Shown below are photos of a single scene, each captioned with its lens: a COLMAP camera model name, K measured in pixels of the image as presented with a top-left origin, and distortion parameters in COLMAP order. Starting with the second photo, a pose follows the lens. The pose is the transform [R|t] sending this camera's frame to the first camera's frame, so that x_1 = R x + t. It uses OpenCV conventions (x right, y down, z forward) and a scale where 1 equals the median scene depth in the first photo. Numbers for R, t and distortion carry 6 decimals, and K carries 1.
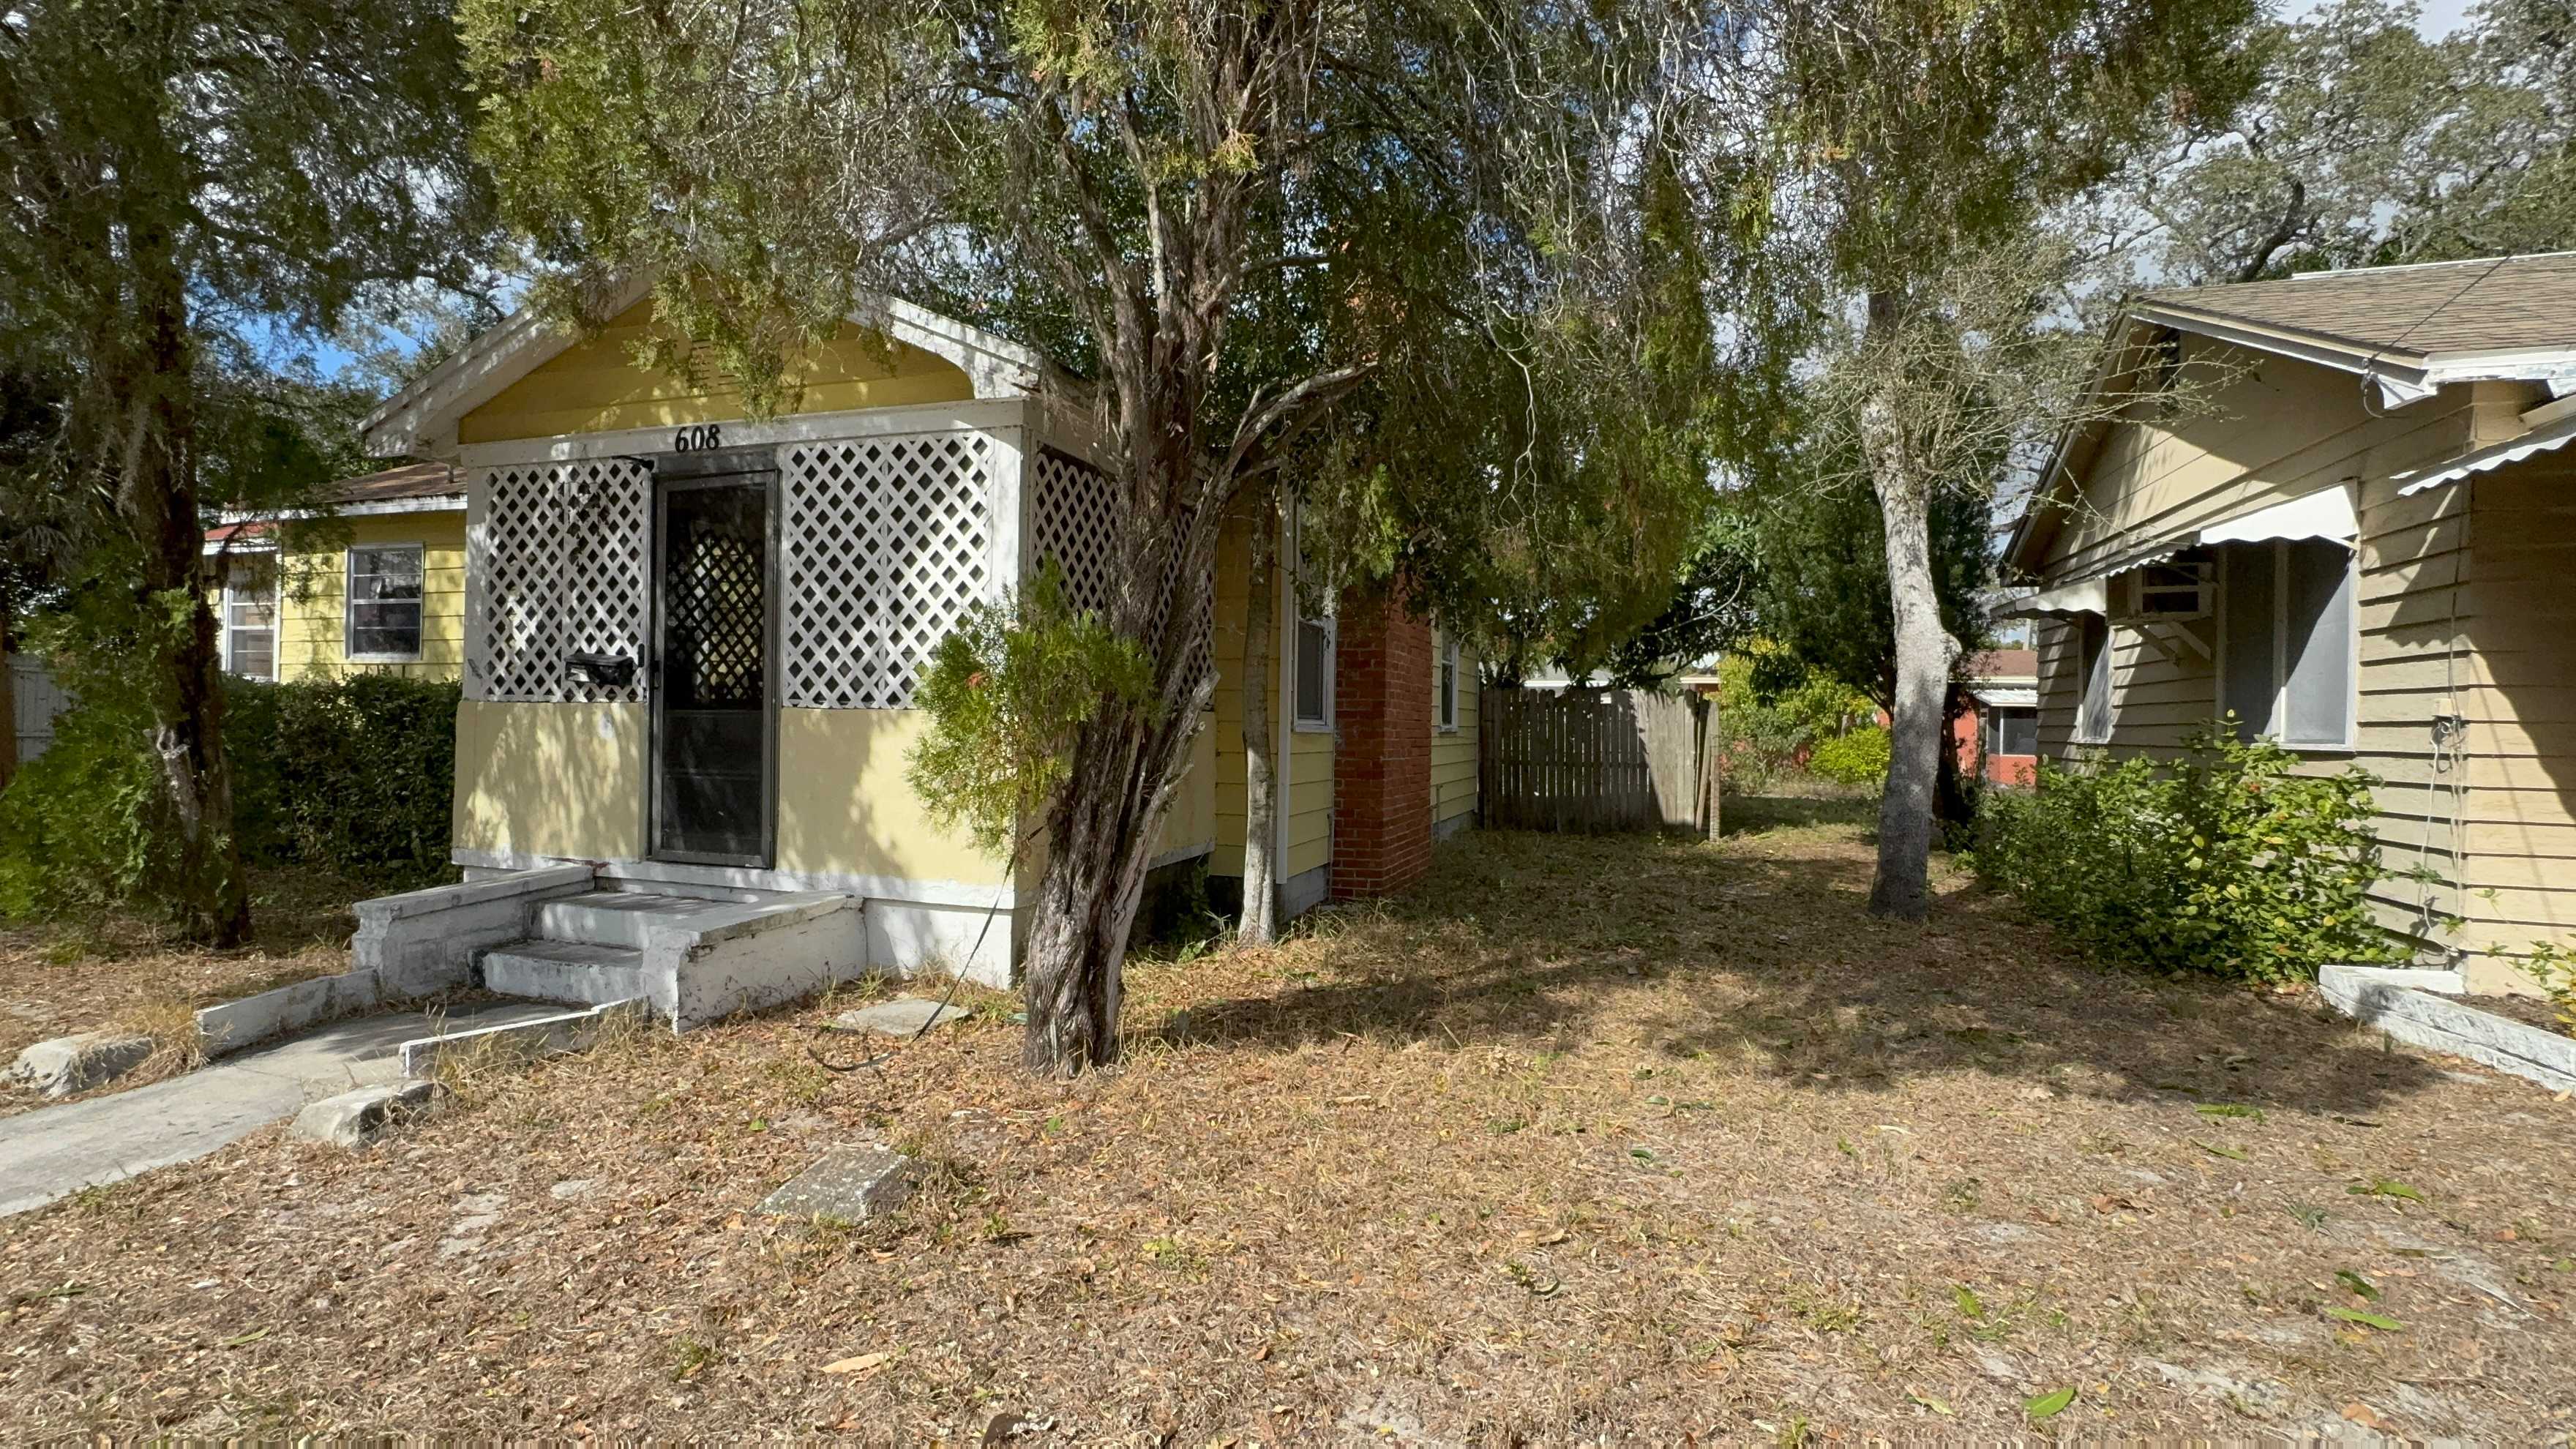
lens RADIAL K [[1172.4, 0, 1280.5], [0, 1172.4, 719.4], [0, 0, 1]] dist [-0.001440, 0.000466]
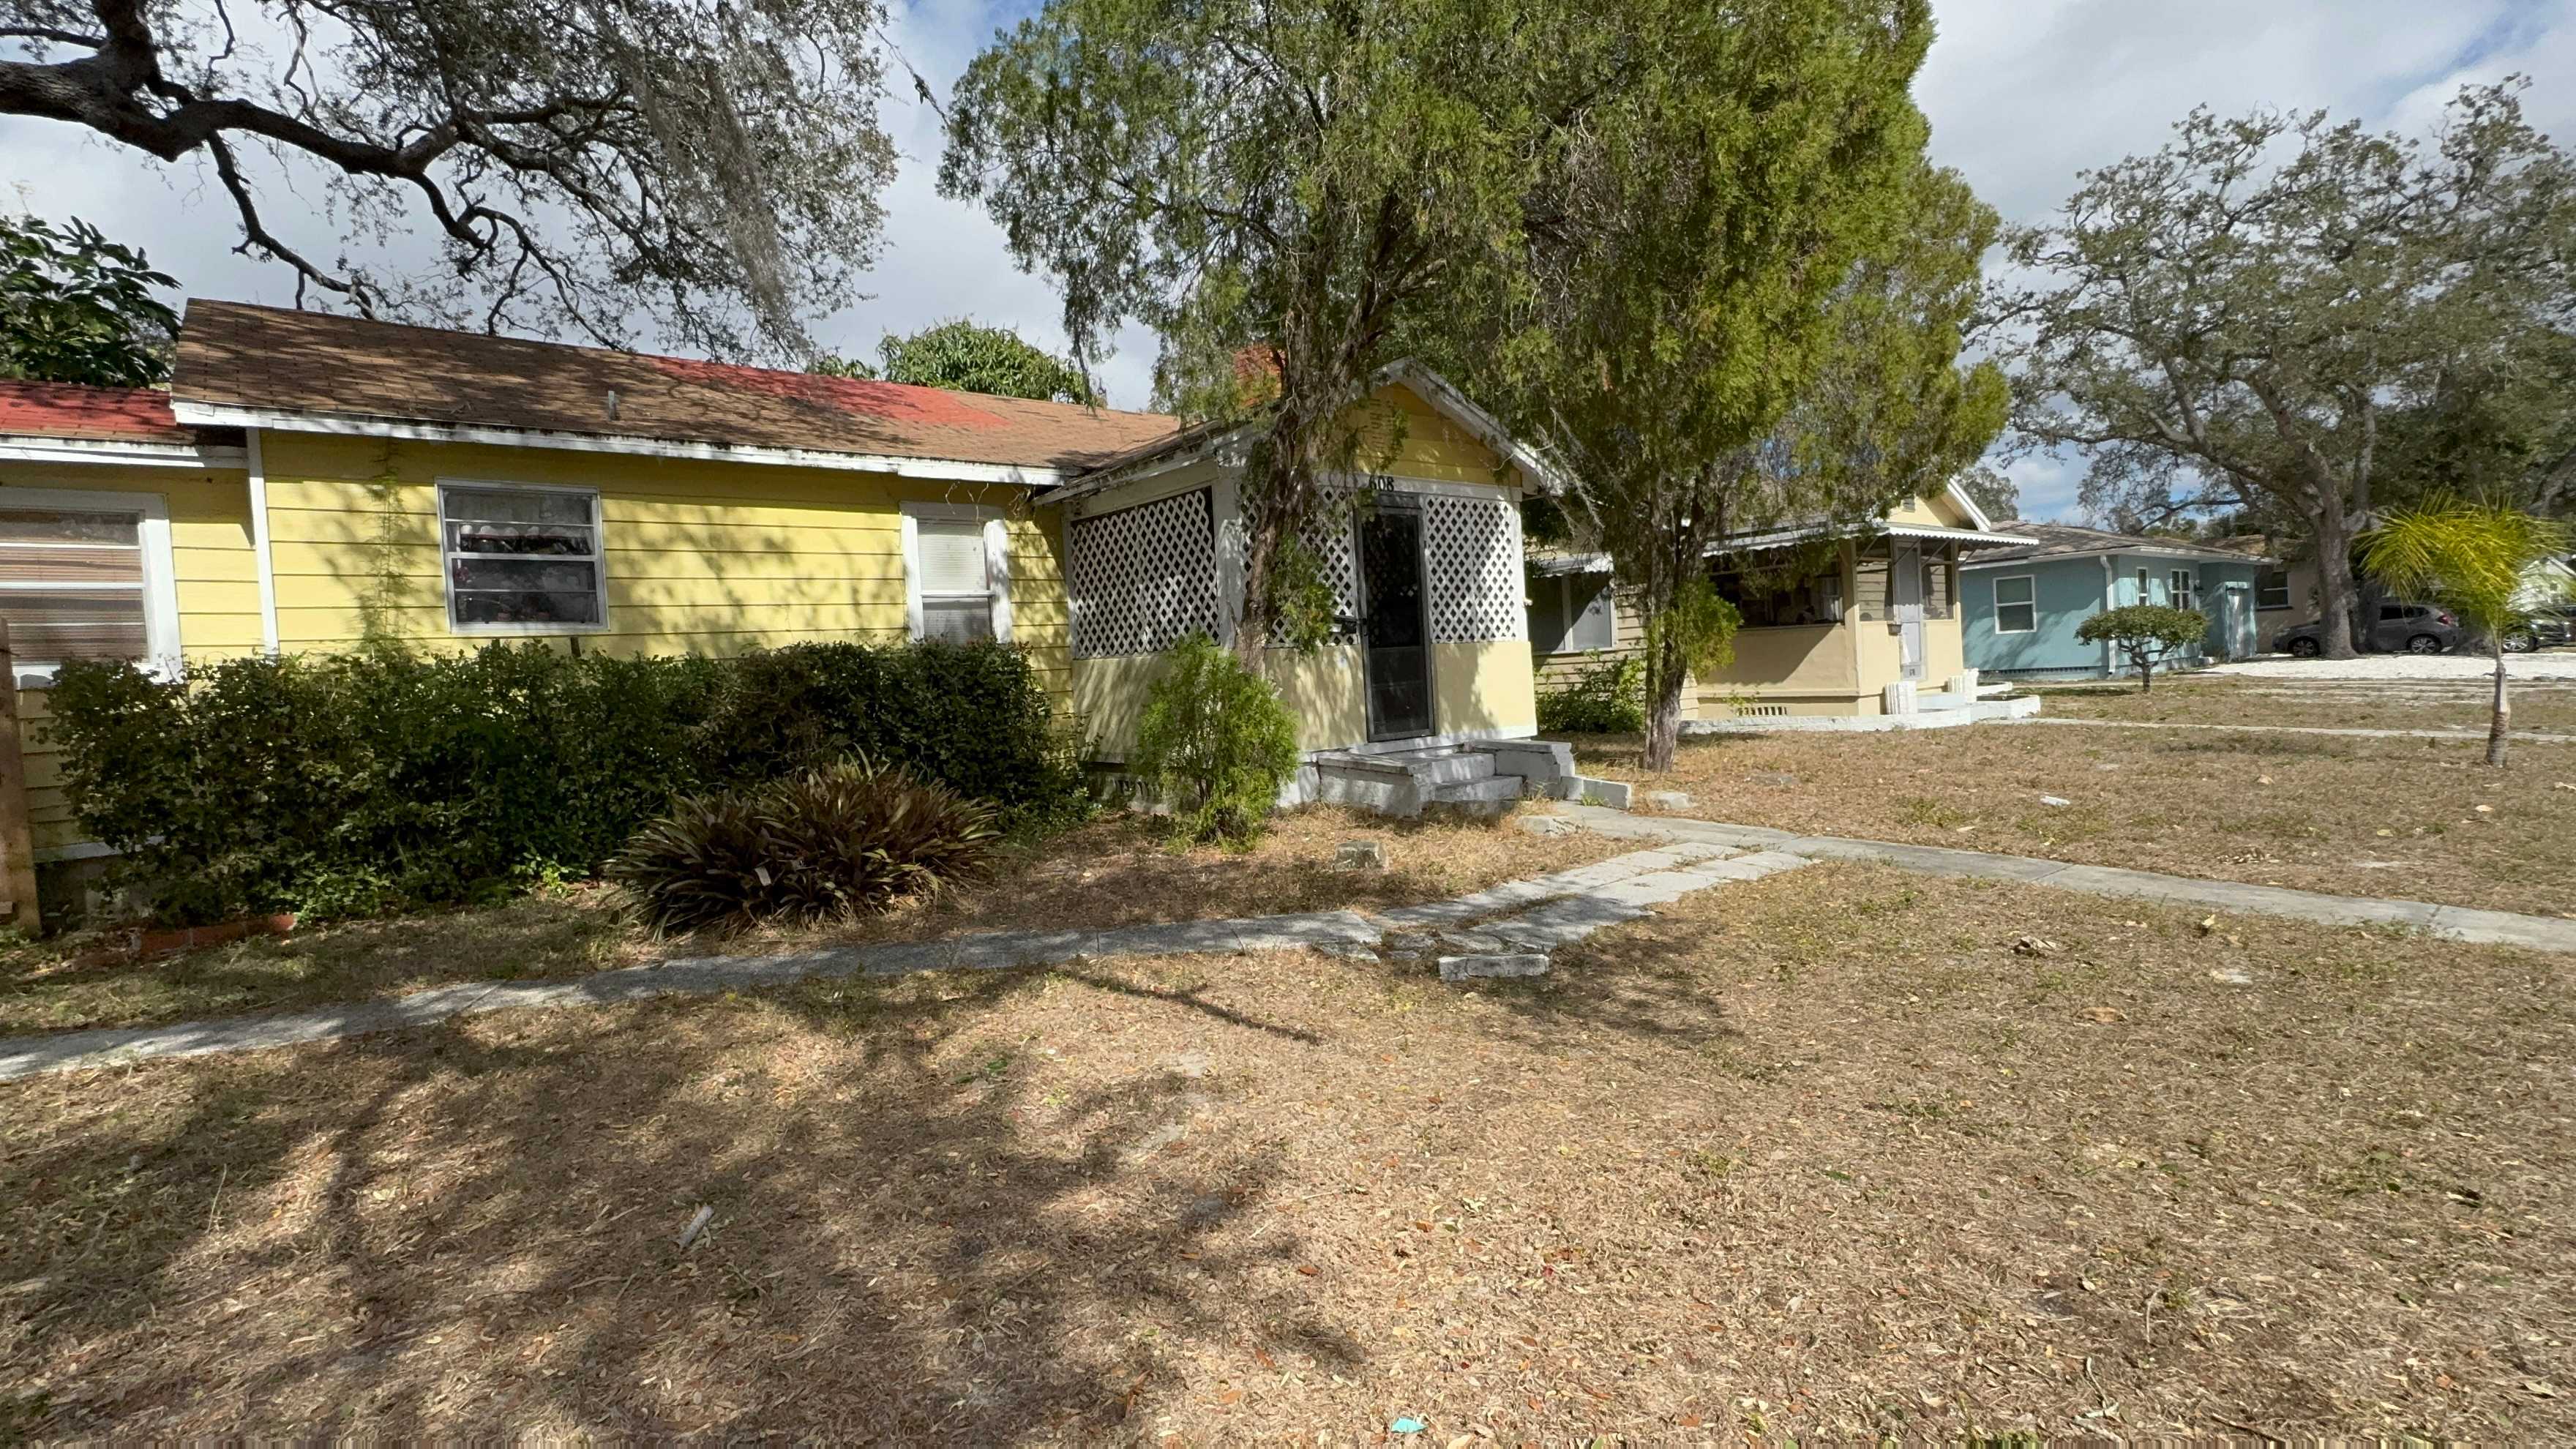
lens RADIAL K [[1172.4, 0, 1280.5], [0, 1172.4, 719.4], [0, 0, 1]] dist [-0.001440, 0.000466]
pose [[0.511279, -0.076613, 0.855993, -2.081877], [0.062214, 0.996705, 0.052047, -0.002832], [-0.857160, 0.026644, 0.514361, 0.291608]]
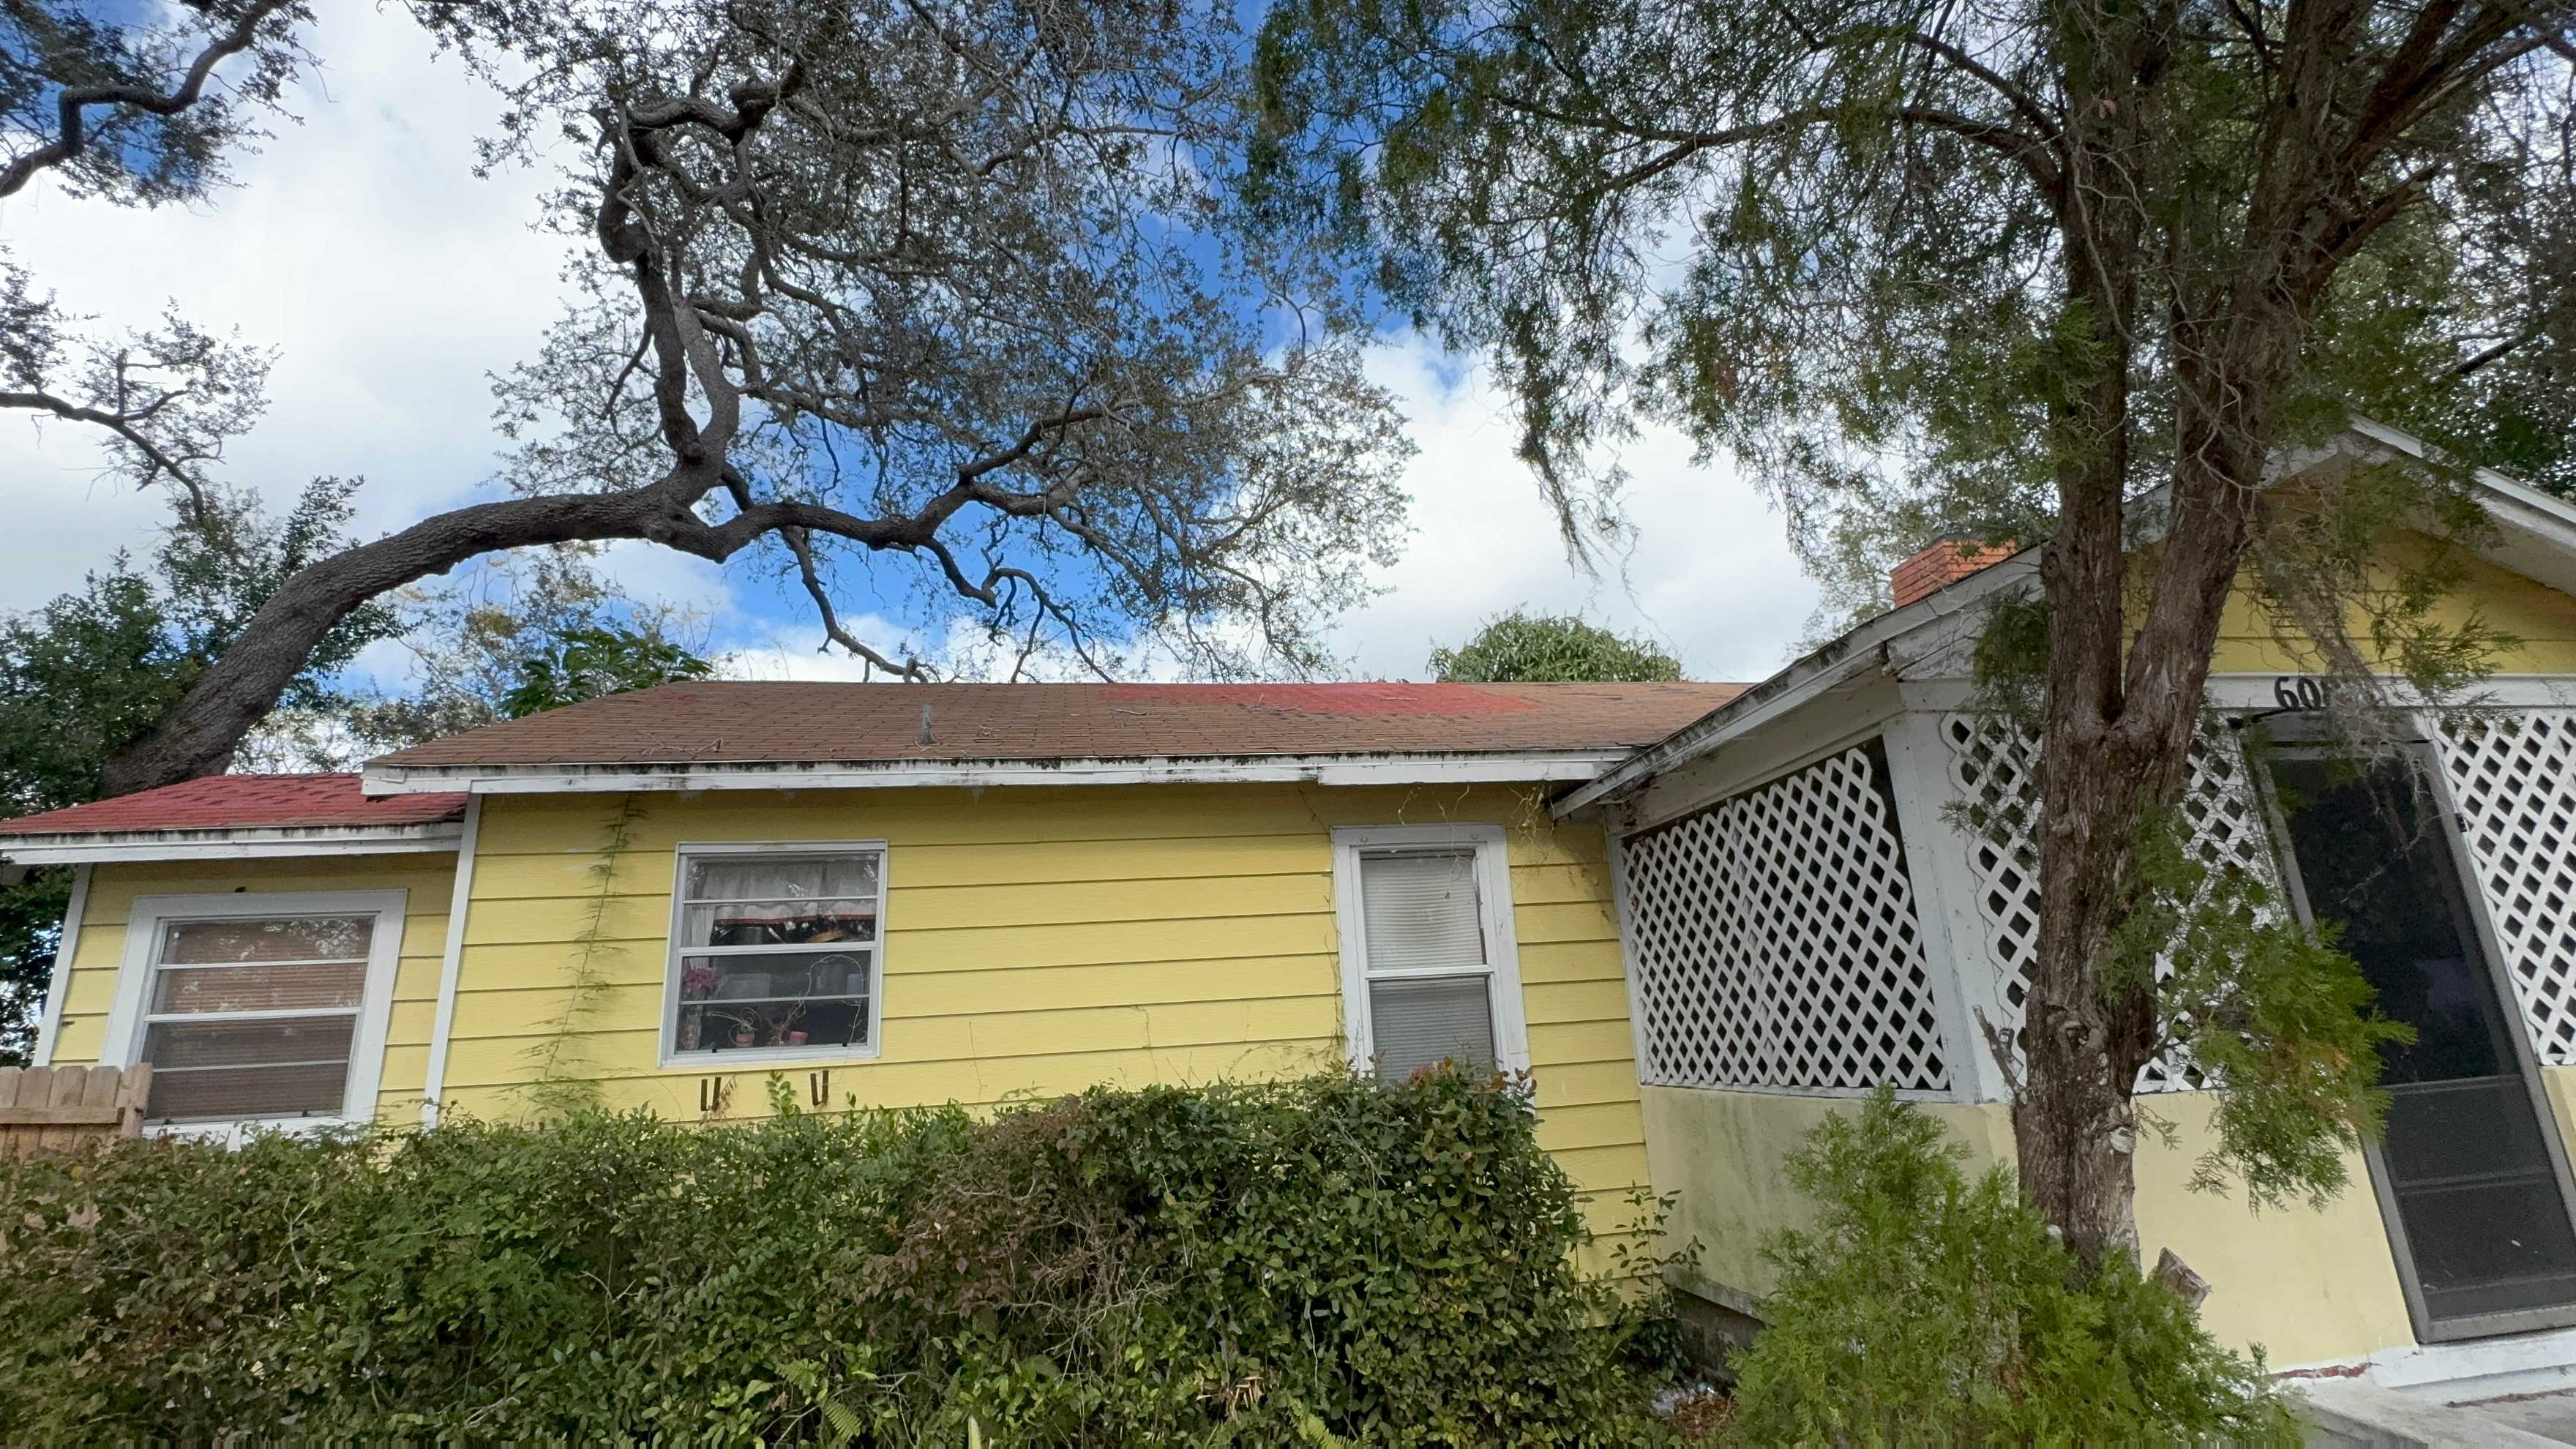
lens RADIAL K [[1172.4, 0, 1280.5], [0, 1172.4, 719.4], [0, 0, 1]] dist [-0.001440, 0.000466]
pose [[0.874290, 0.069368, 0.480422, -1.455086], [0.068203, 0.962362, -0.263073, -0.078724], [-0.480589, 0.262769, 0.836652, 0.726814]]
